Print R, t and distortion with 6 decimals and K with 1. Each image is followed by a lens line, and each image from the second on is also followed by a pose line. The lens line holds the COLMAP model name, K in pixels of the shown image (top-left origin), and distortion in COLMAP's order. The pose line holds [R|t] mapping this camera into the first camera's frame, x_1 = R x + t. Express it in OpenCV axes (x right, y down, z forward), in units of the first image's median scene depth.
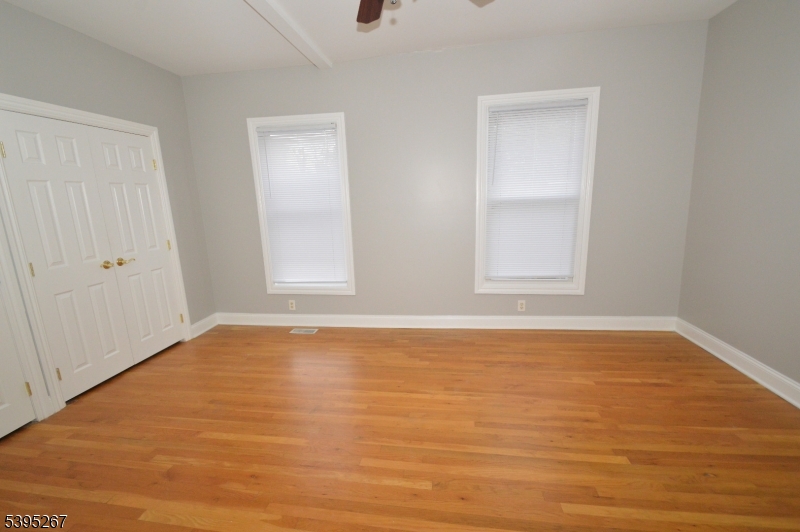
lens RADIAL K [[355.7, 0, 392.7], [0, 355.7, 277.2], [0, 0, 1]] dist [0.011504, -0.014239]
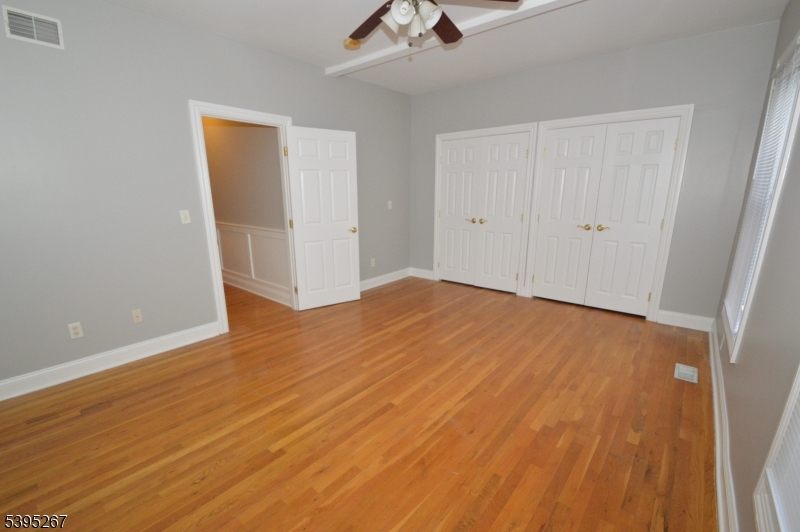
lens RADIAL K [[355.7, 0, 392.7], [0, 355.7, 277.2], [0, 0, 1]] dist [0.011504, -0.014239]
pose [[-0.512162, 0.249898, -0.821731, 0.867021], [-0.157746, 0.913094, 0.376001, -0.290039], [0.844279, 0.322198, -0.428232, 1.137340]]
